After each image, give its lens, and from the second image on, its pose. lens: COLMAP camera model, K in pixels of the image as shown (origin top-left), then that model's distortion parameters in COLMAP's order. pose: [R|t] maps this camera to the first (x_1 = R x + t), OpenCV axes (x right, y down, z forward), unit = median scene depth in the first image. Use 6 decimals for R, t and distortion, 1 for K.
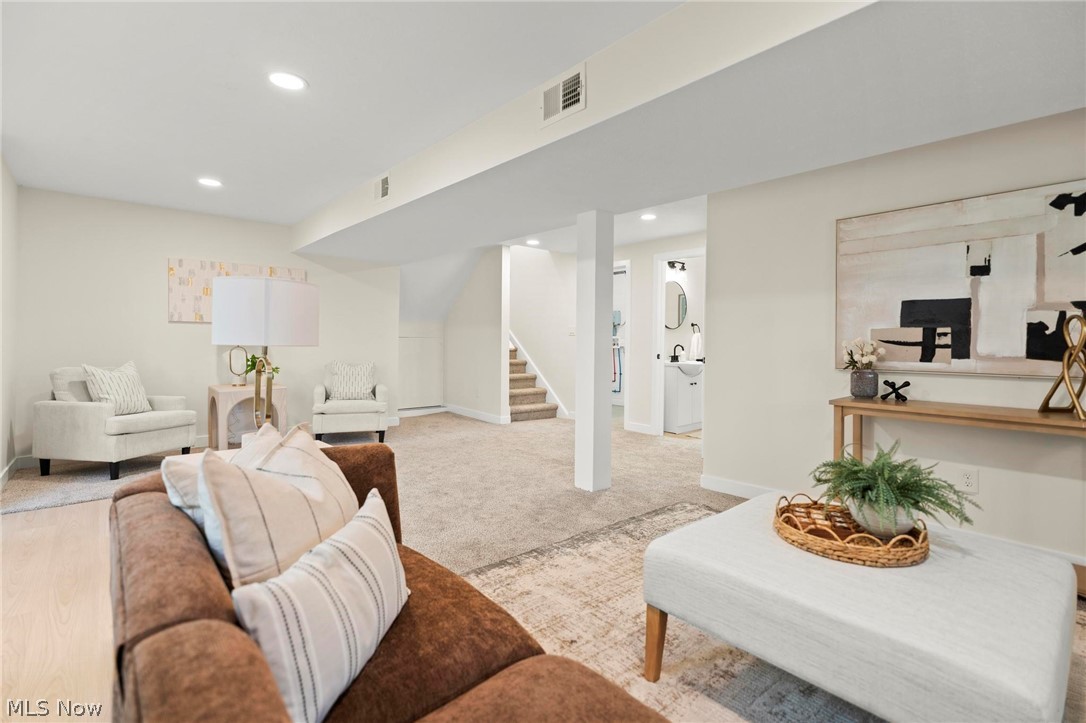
lens RADIAL K [[513.5, 0, 558.2], [0, 513.5, 325.7], [0, 0, 1]] dist [0.001004, 0.000261]
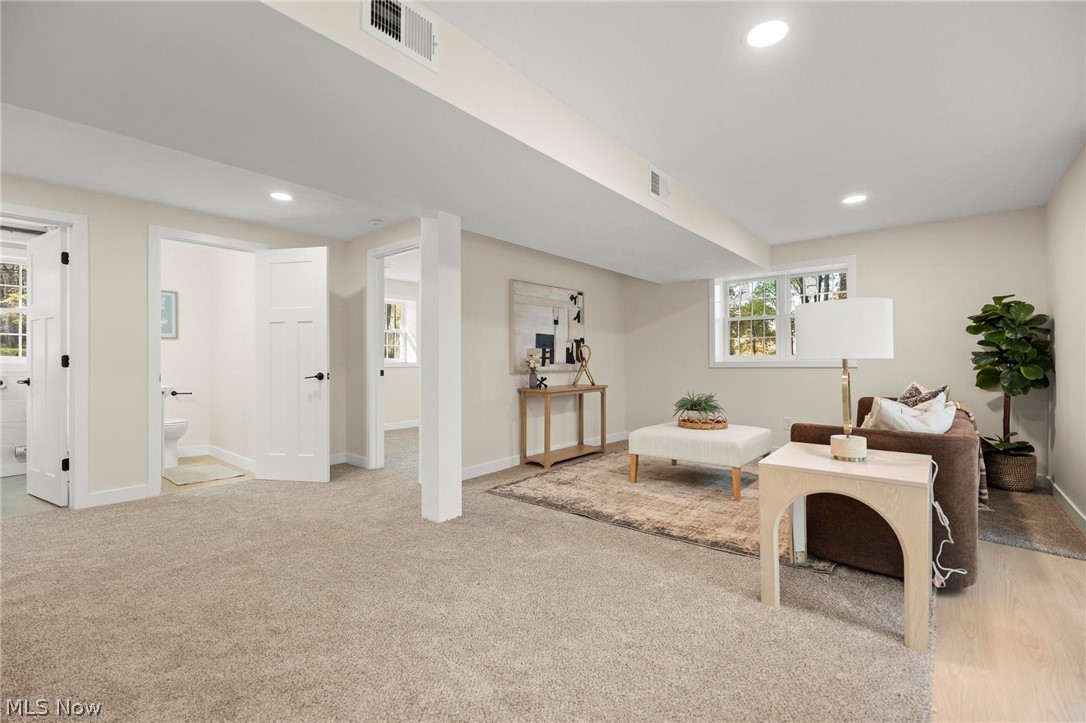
lens RADIAL K [[484.3, 0, 534.0], [0, 484.3, 354.3], [0, 0, 1]] dist [0.001469, 0.000062]
pose [[-0.143137, -0.002354, 0.989700, -1.077552], [-0.029884, 0.999551, -0.001944, 0.029606], [-0.989252, -0.029855, -0.143143, 1.293000]]
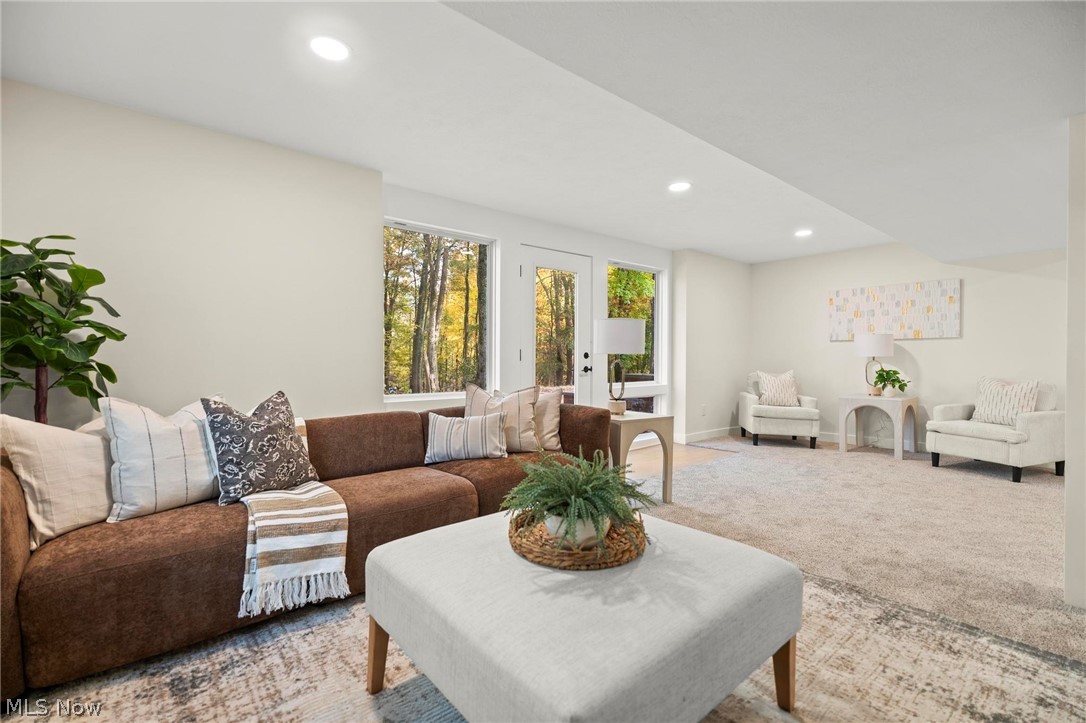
lens RADIAL K [[482.6, 0, 538.7], [0, 482.6, 365.9], [0, 0, 1]] dist [0.000549, -0.000638]
pose [[-0.041058, 0.013140, -0.999070, 0.838632], [0.036457, 0.999267, 0.011645, 0.024389], [0.998491, -0.035945, -0.041506, 0.546238]]
